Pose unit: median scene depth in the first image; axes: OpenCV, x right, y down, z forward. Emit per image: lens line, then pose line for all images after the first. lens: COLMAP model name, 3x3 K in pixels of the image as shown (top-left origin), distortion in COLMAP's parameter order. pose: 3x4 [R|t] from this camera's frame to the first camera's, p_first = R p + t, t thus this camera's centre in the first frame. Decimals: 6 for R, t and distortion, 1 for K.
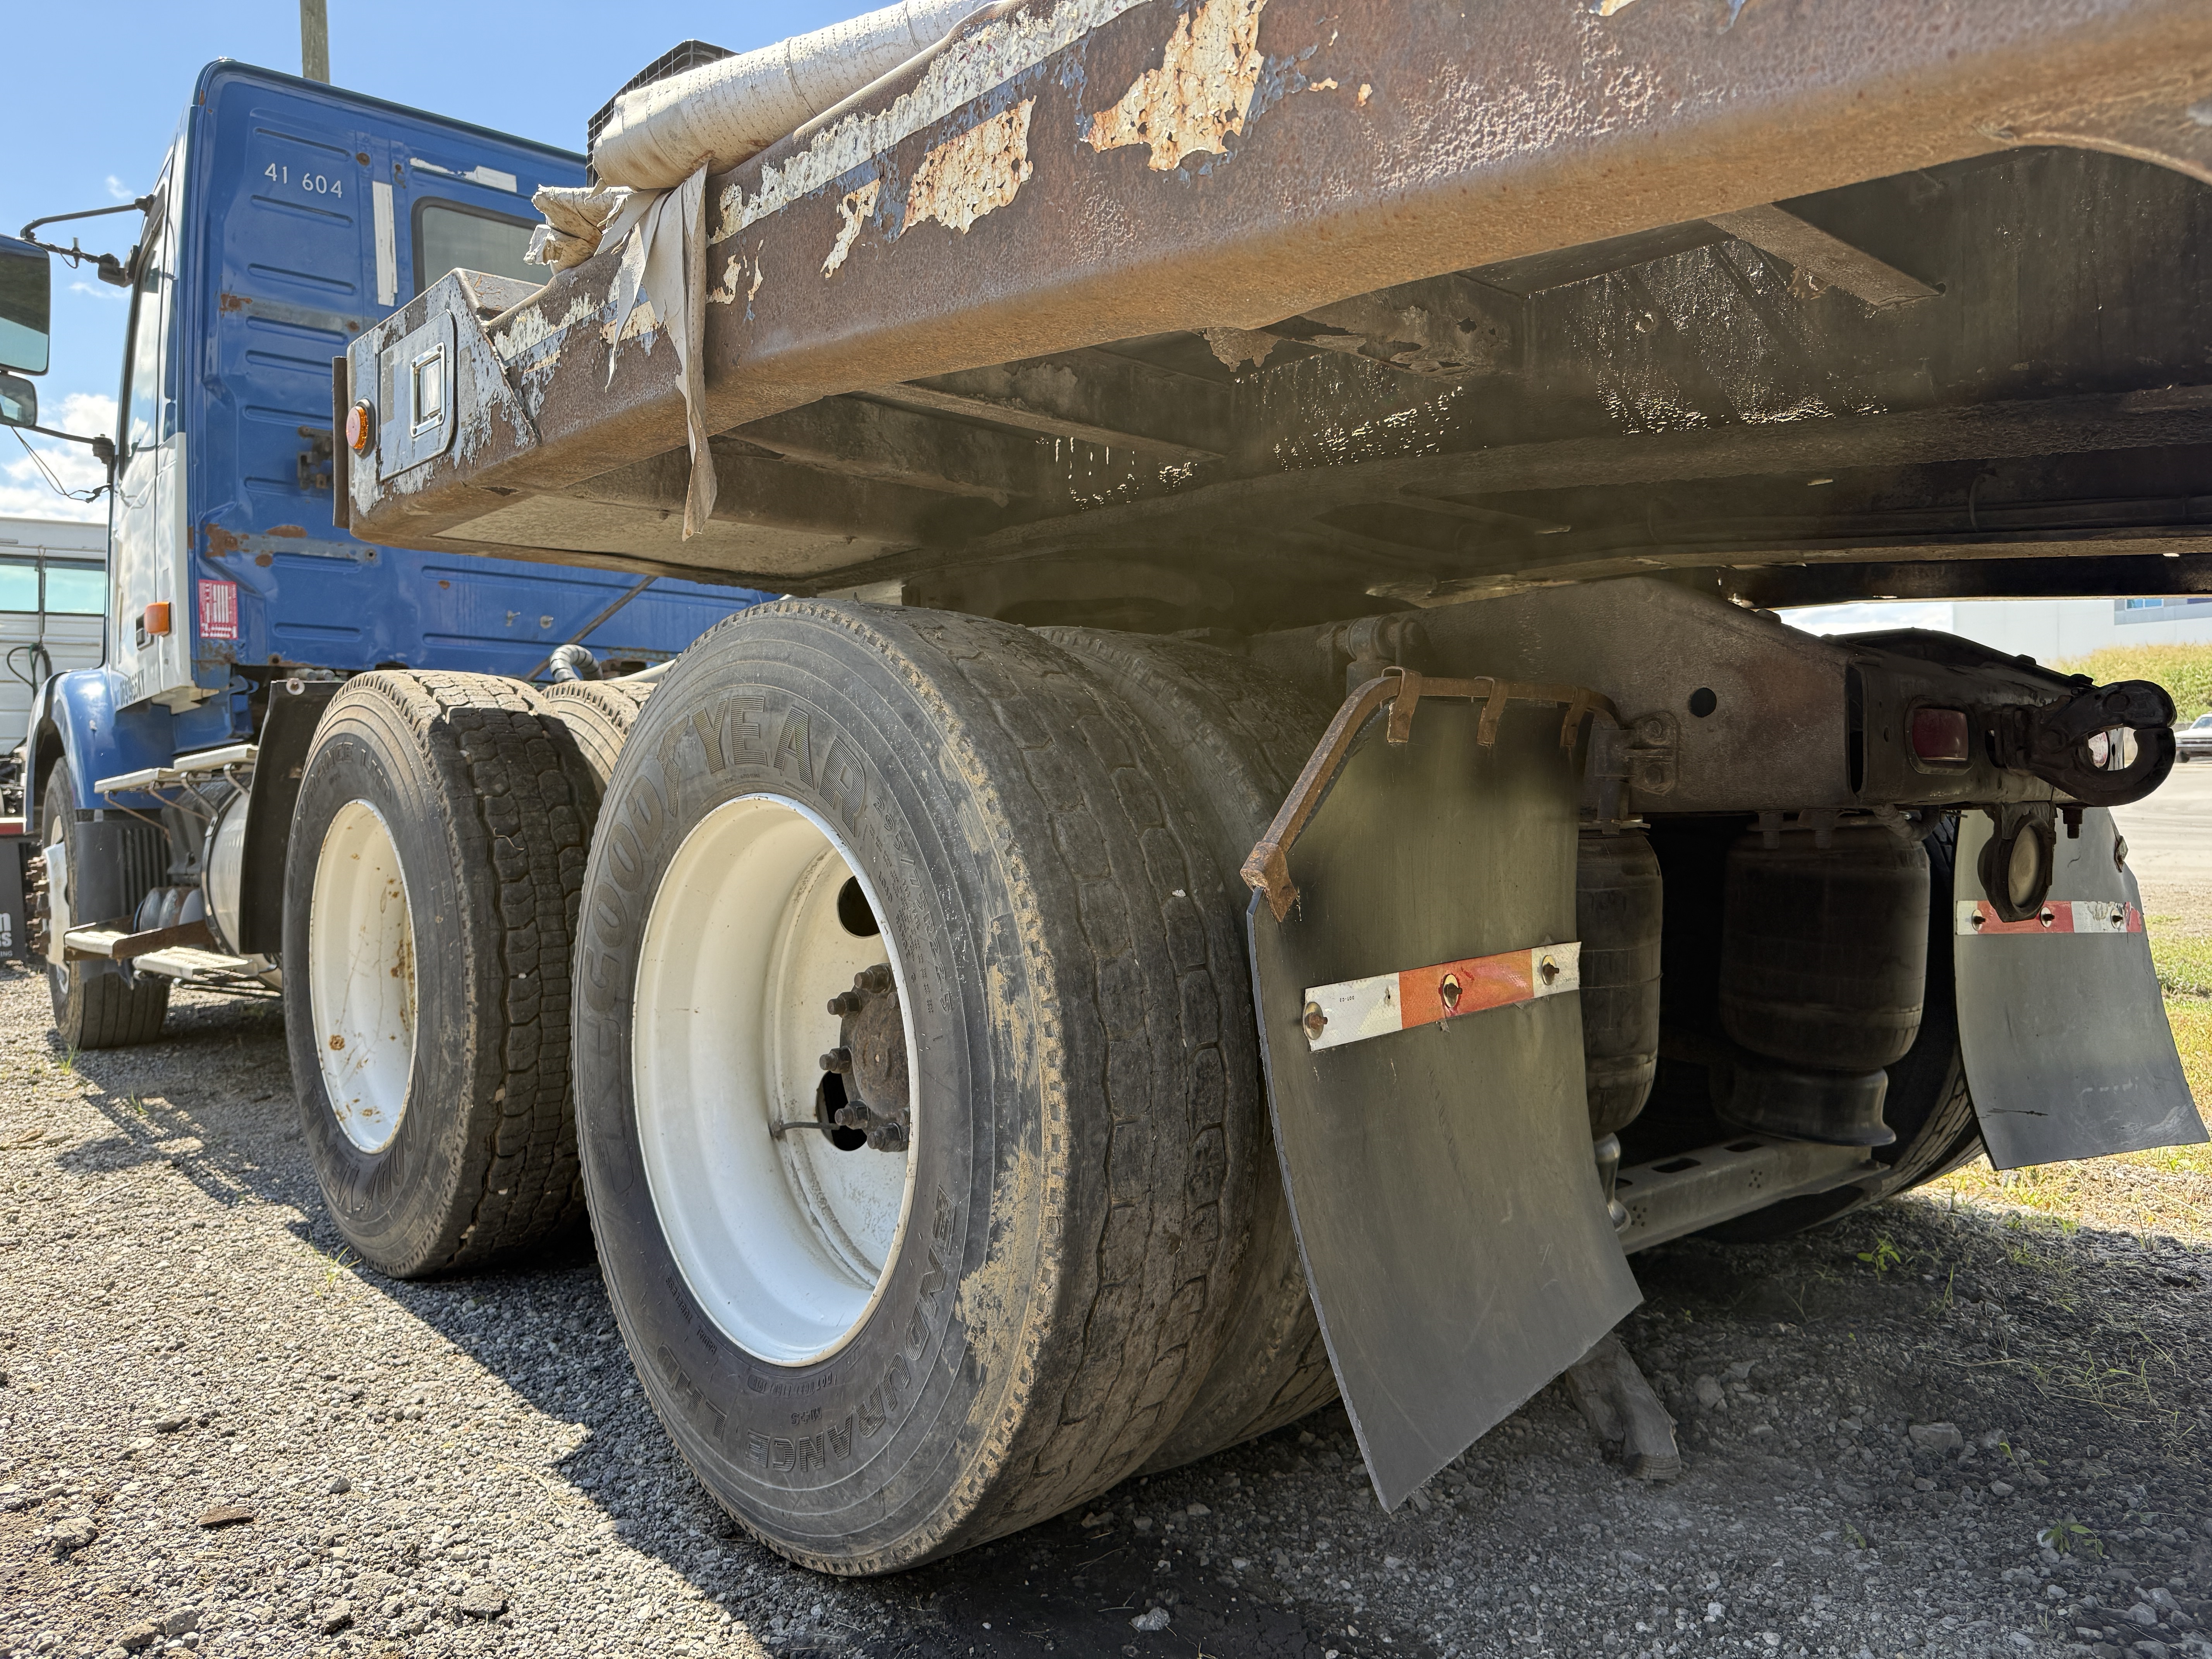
lens RADIAL K [[1553.9, 0, 1121.3], [0, 1553.9, 815.8], [0, 0, 1]] dist [0.053219, -0.061989]
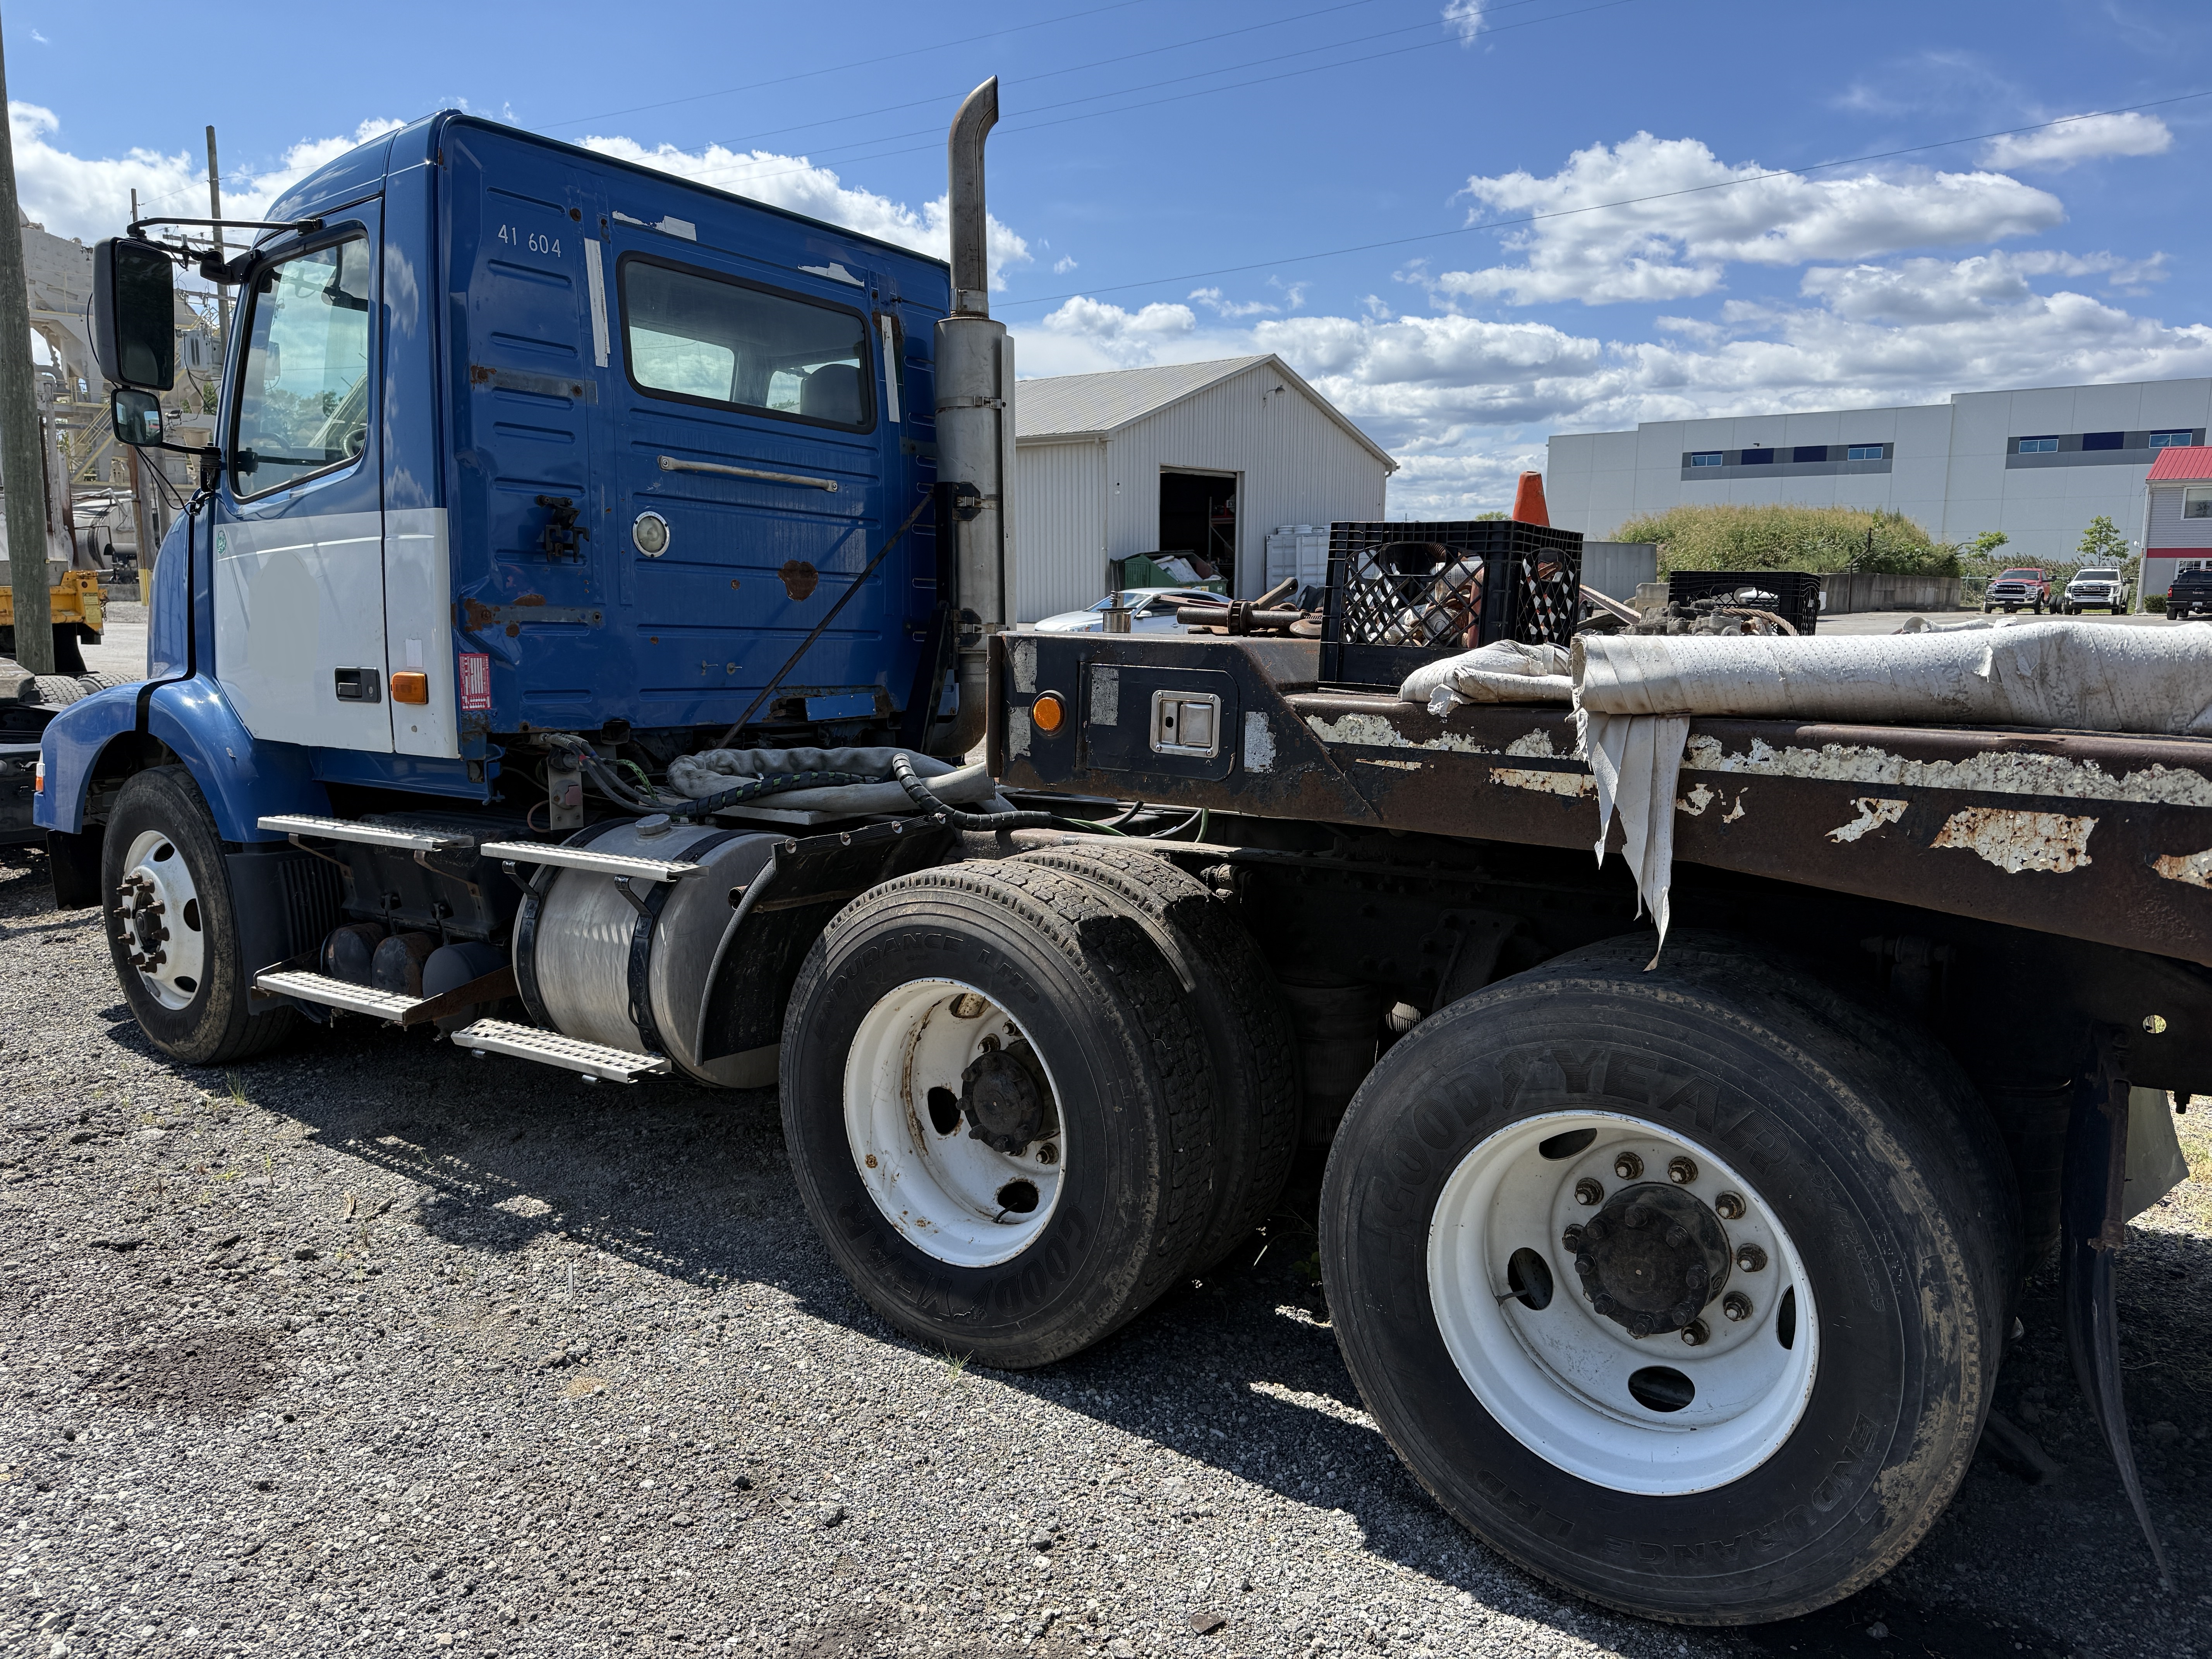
lens RADIAL K [[1553.9, 0, 1116.5], [0, 1553.9, 805.8], [0, 0, 1]] dist [0.053219, -0.061989]
pose [[0.969620, -0.000433, 0.244615, -1.259495], [-0.029133, 0.992677, 0.117237, -0.549610], [-0.242874, -0.120802, 0.962507, -0.289484]]
